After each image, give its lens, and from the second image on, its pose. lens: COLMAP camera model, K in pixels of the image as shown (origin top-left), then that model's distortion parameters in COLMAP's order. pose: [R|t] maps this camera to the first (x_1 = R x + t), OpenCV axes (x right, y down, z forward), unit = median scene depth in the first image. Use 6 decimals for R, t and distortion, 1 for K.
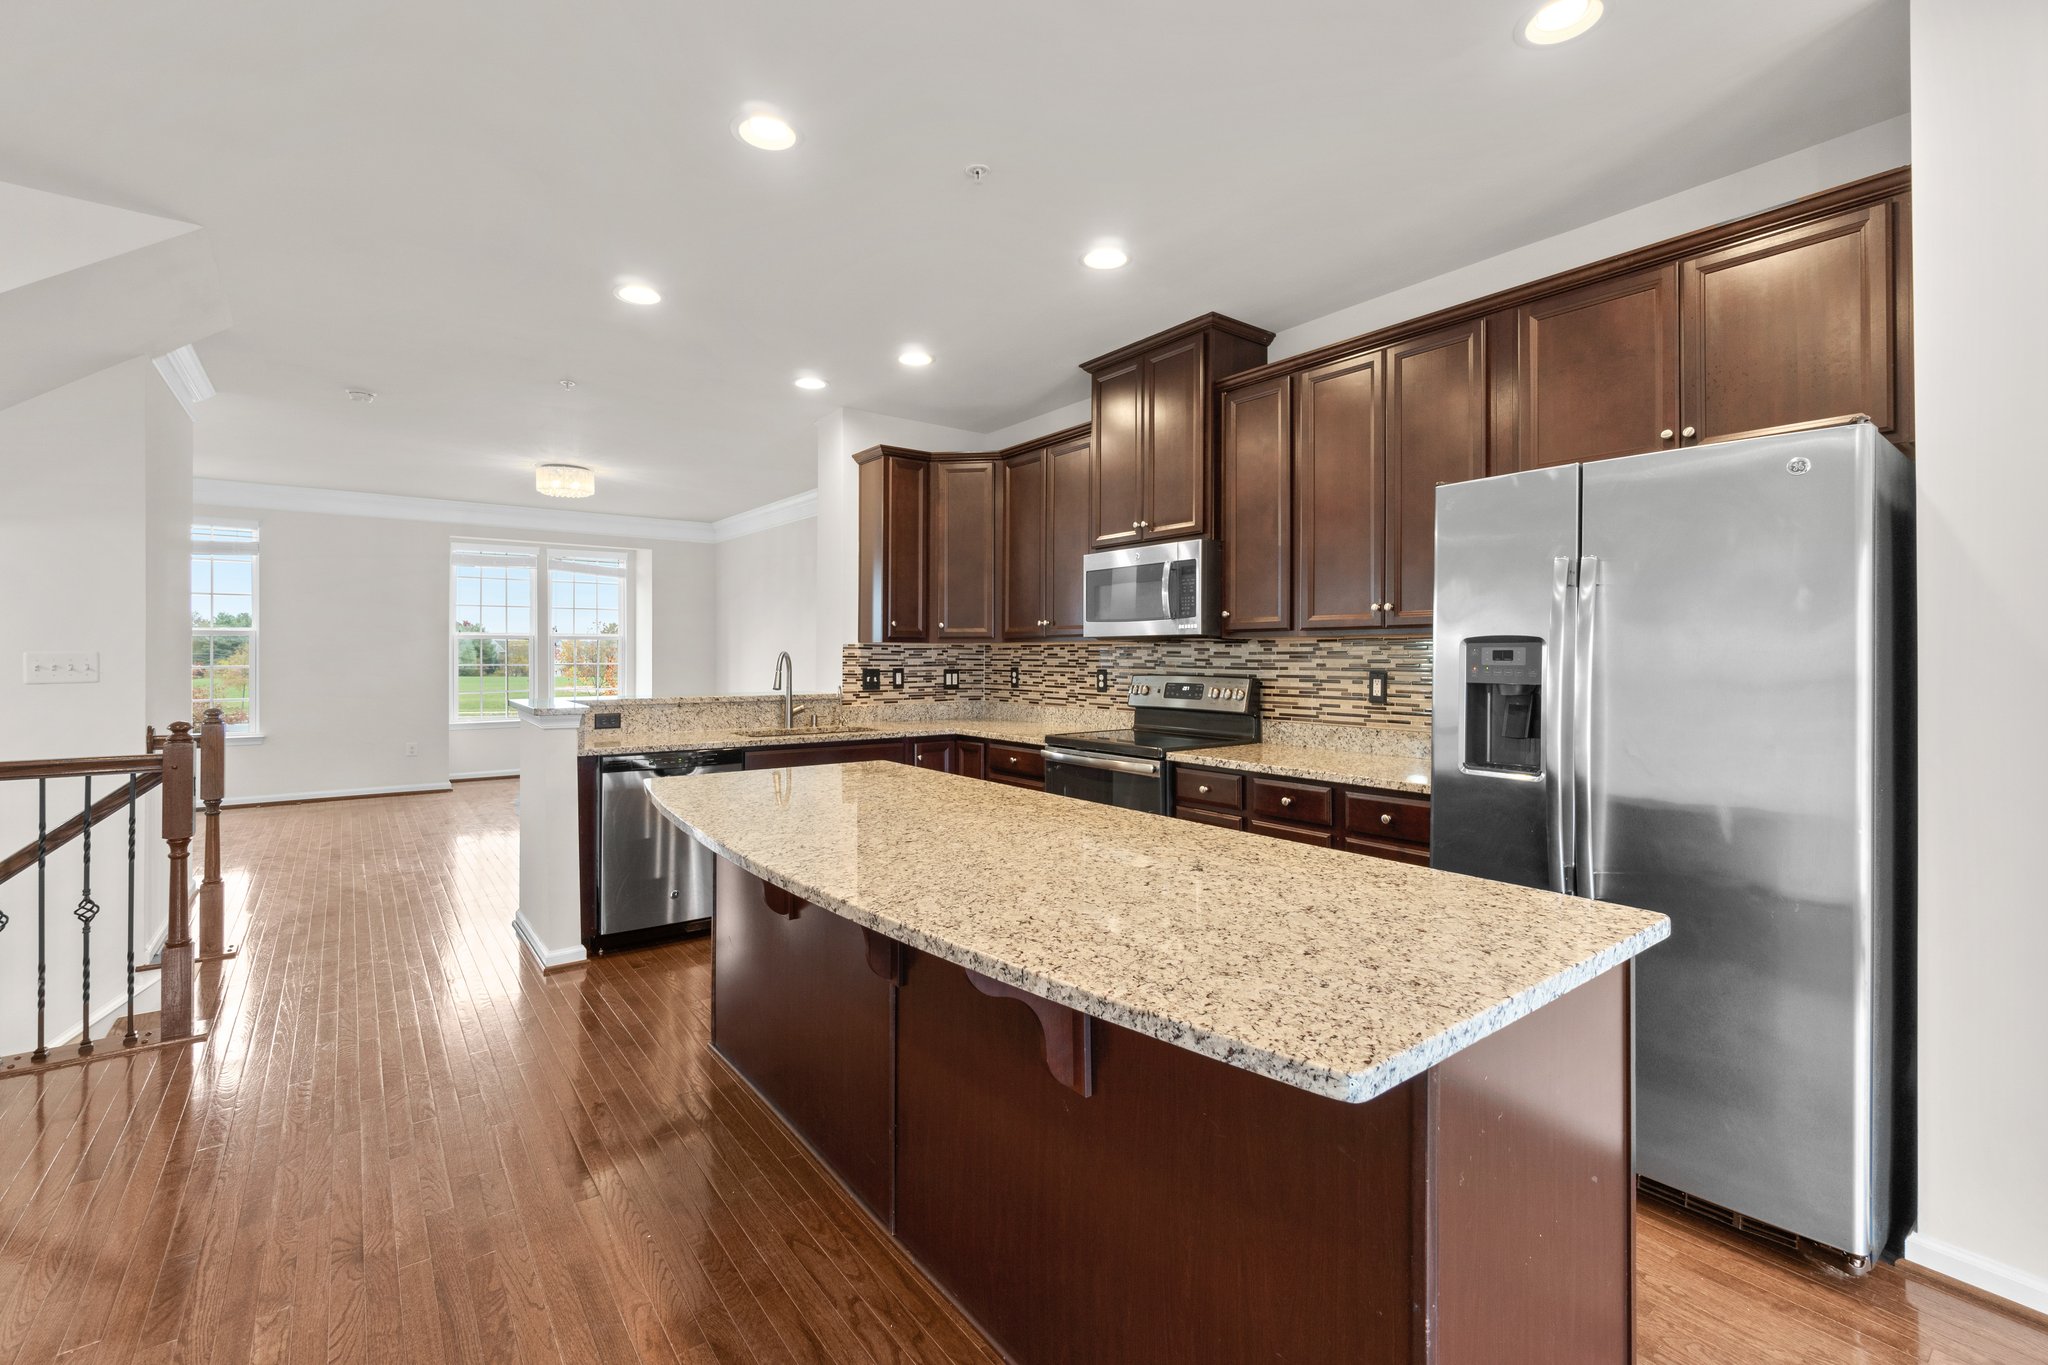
lens RADIAL K [[884.8, 0, 1013.6], [0, 884.8, 656.9], [0, 0, 1]] dist [-0.003616, 0.001039]
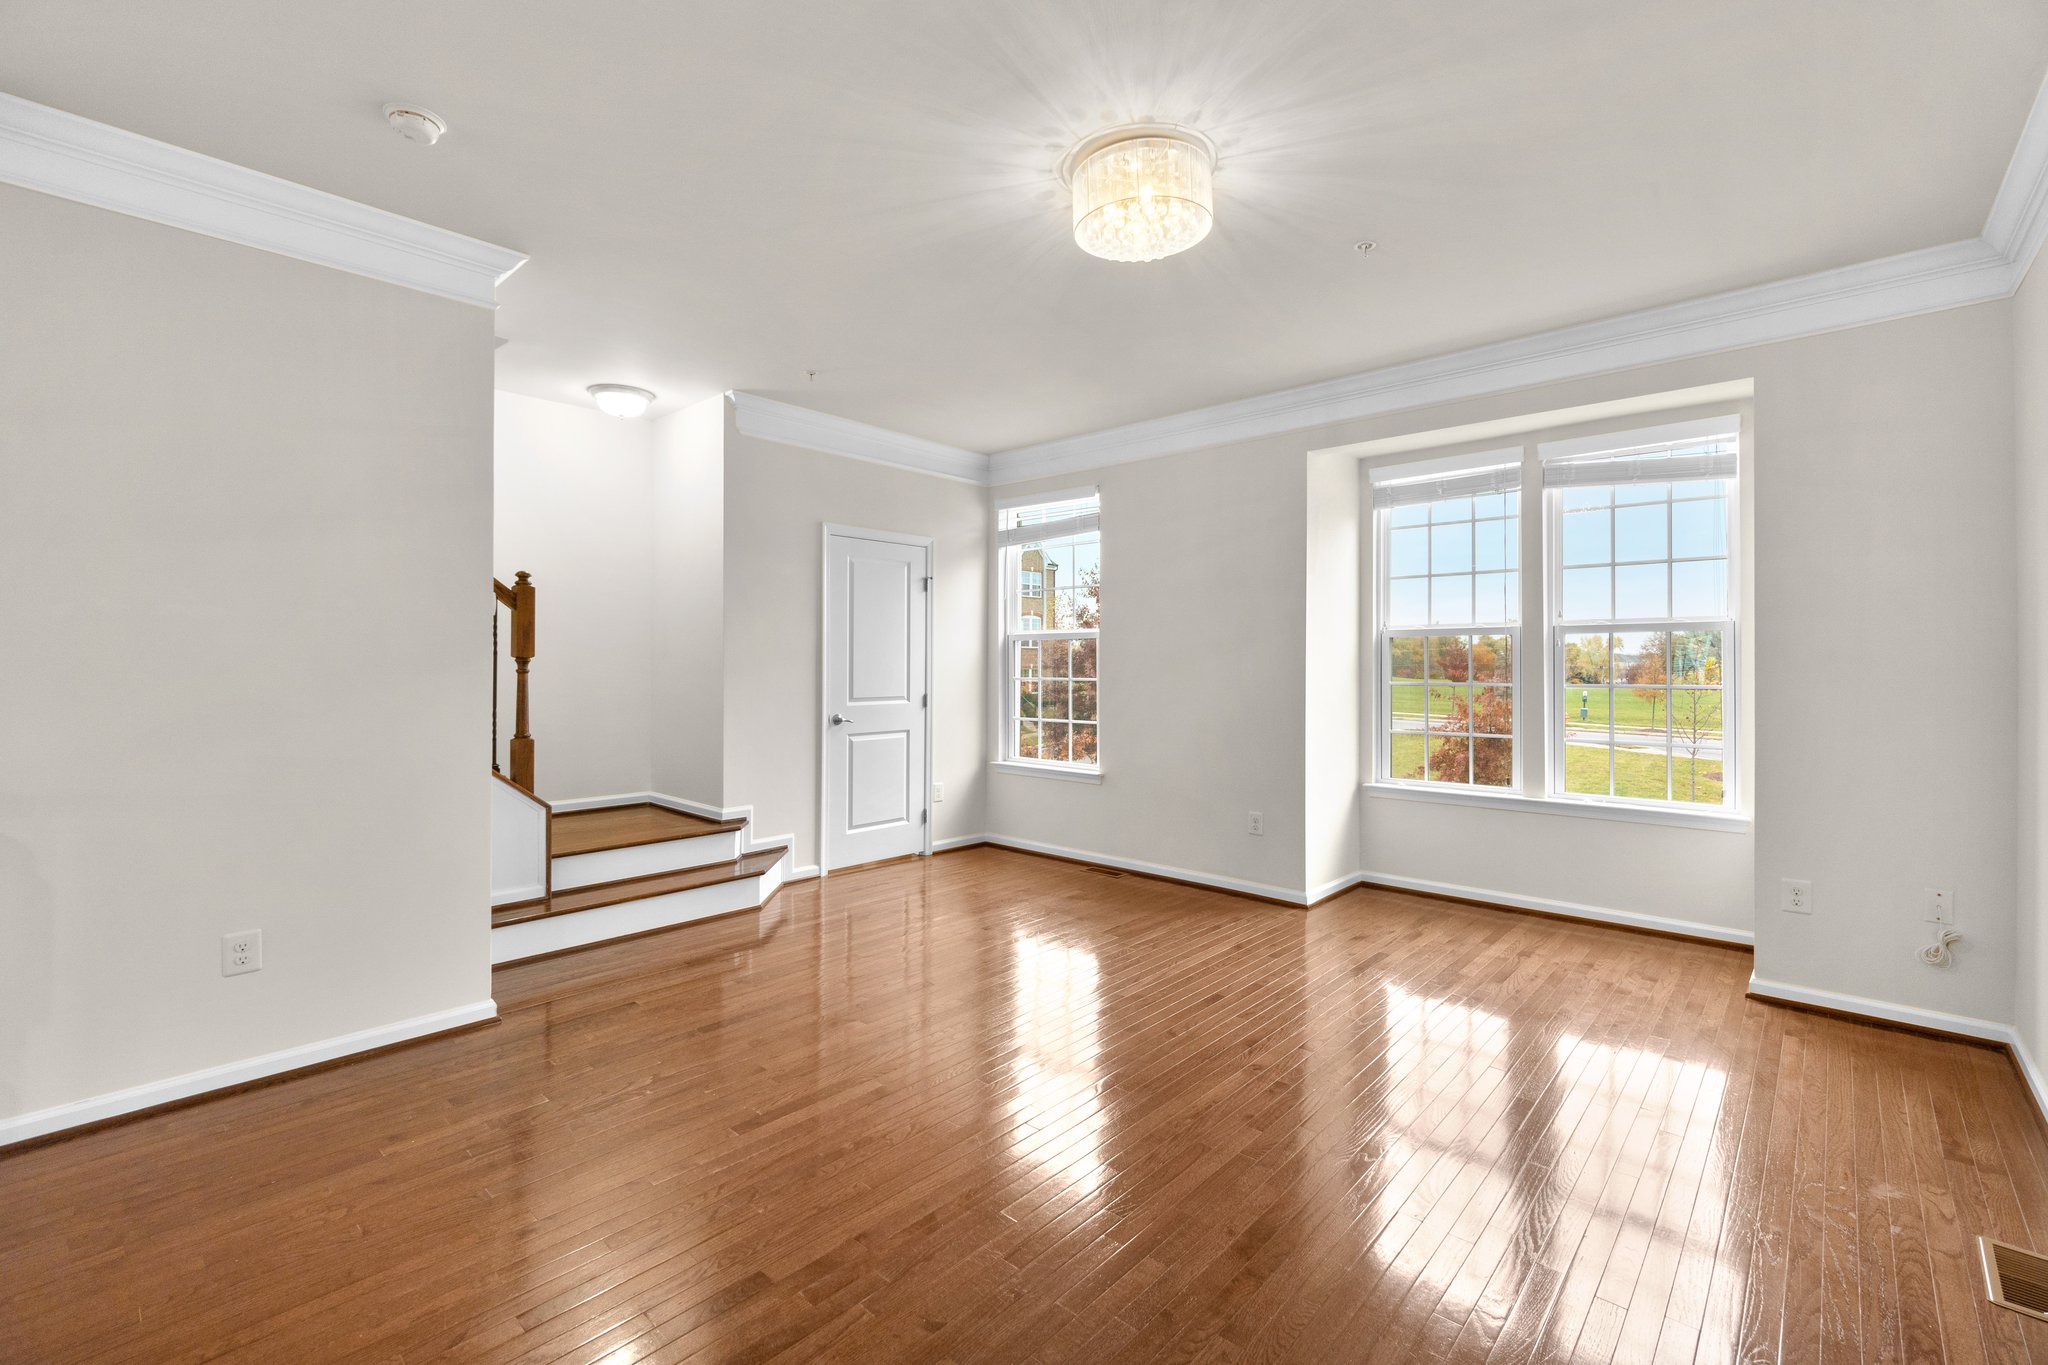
lens RADIAL K [[884.8, 0, 1037.4], [0, 884.8, 649.7], [0, 0, 1]] dist [-0.003616, 0.001039]
pose [[0.165901, -0.011799, -0.986072, -0.200051], [-0.005581, 0.999901, -0.012903, -0.007416], [0.986127, 0.007643, 0.165818, 1.281741]]
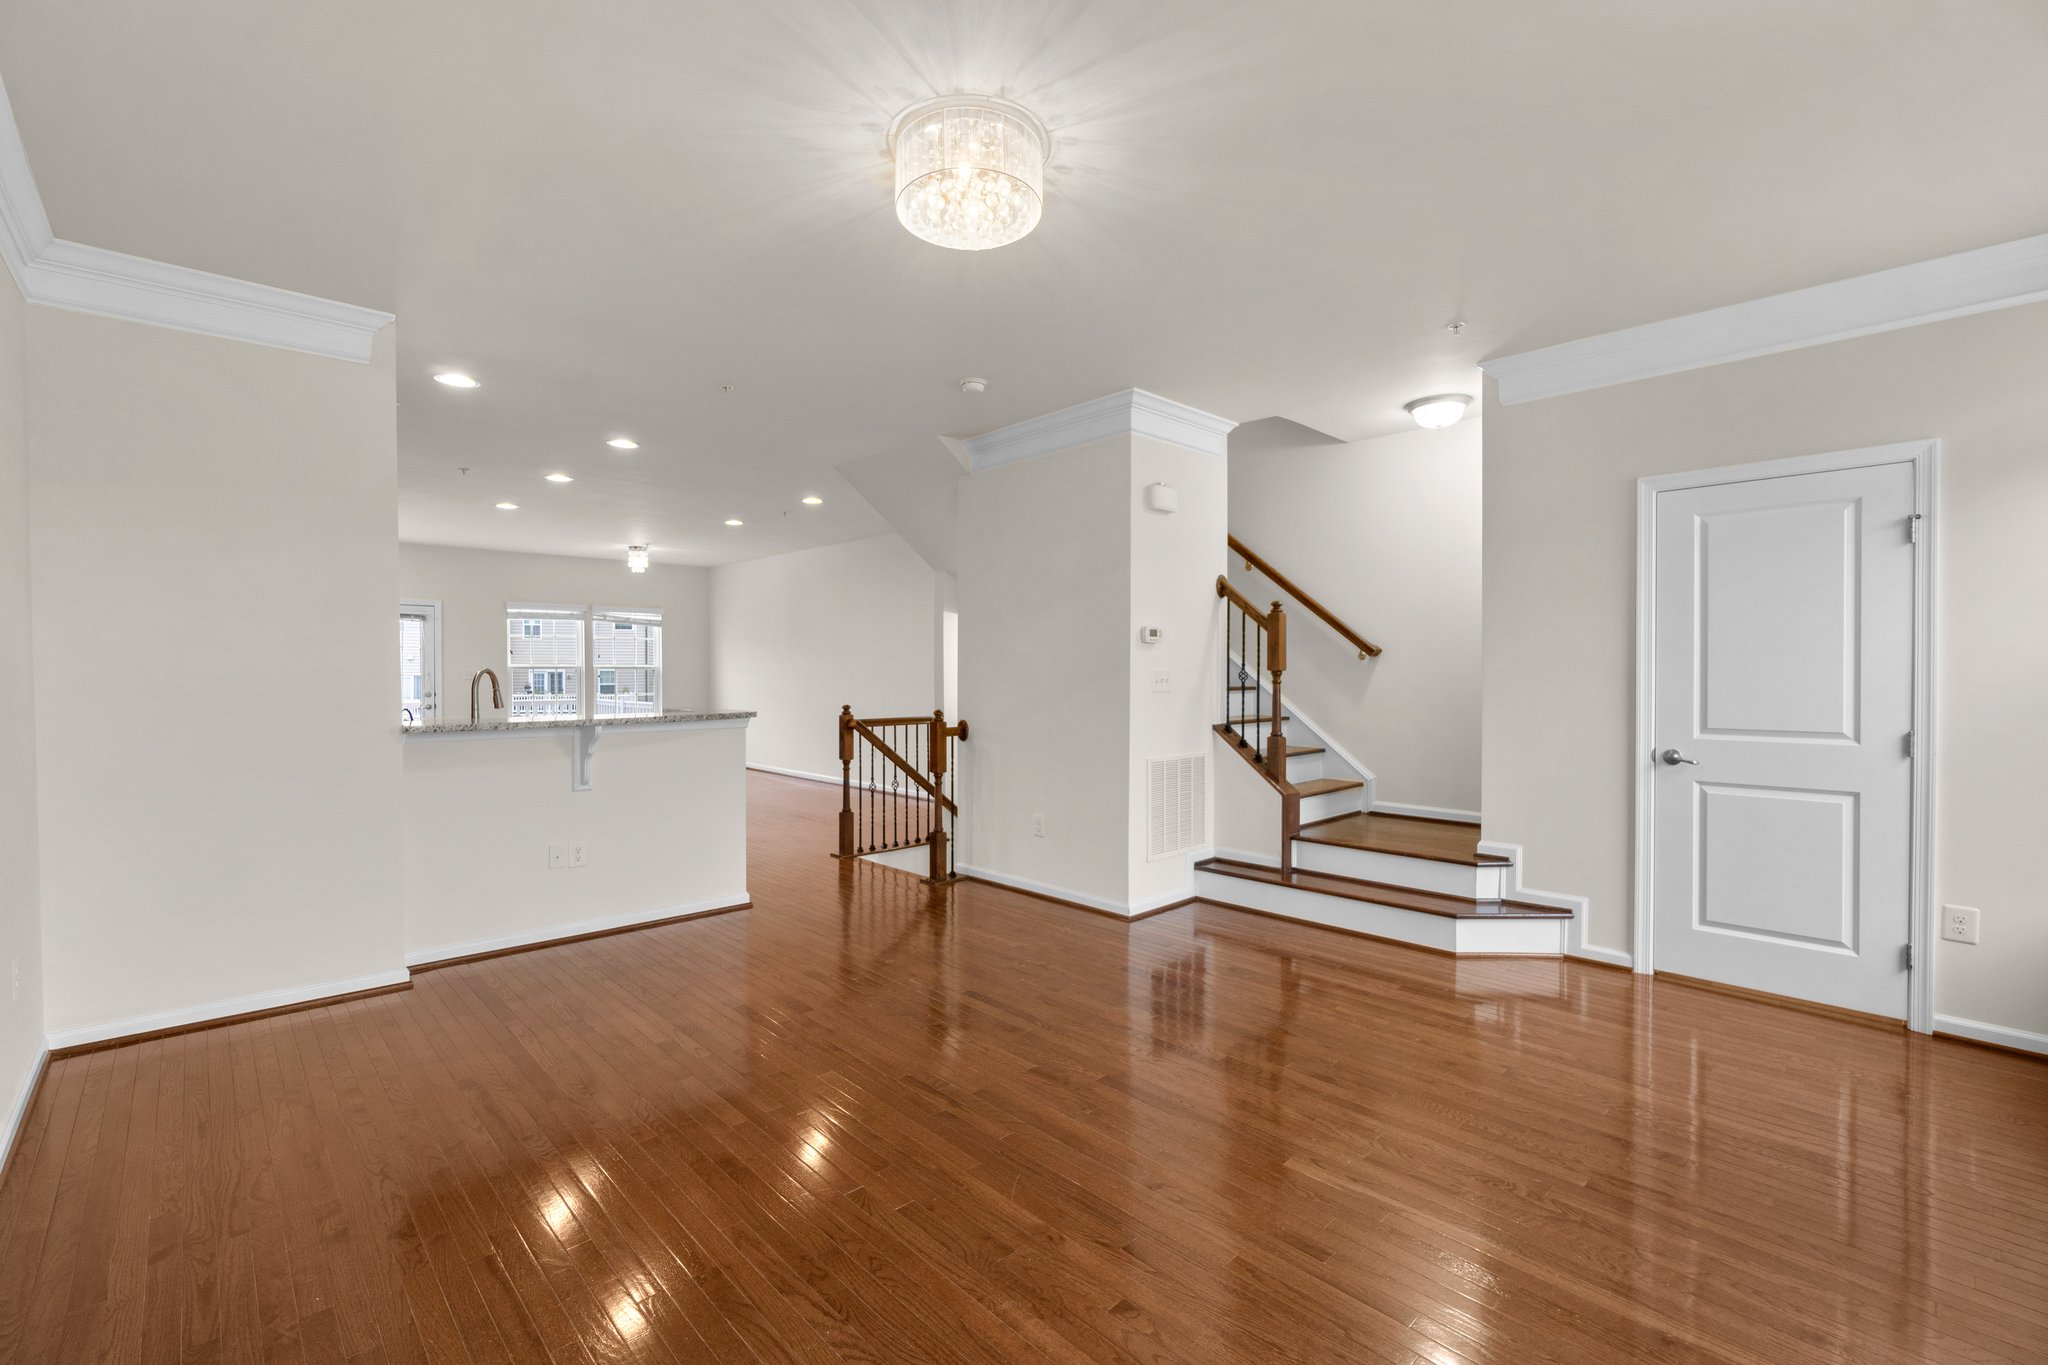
lens RADIAL K [[884.8, 0, 998.9], [0, 884.8, 683.5], [0, 0, 1]] dist [-0.003616, 0.001039]
pose [[-0.997403, 0.003092, -0.071960, -0.704263], [0.002060, 0.999894, 0.014421, -0.008992], [0.071997, 0.014235, -0.997303, 1.940632]]
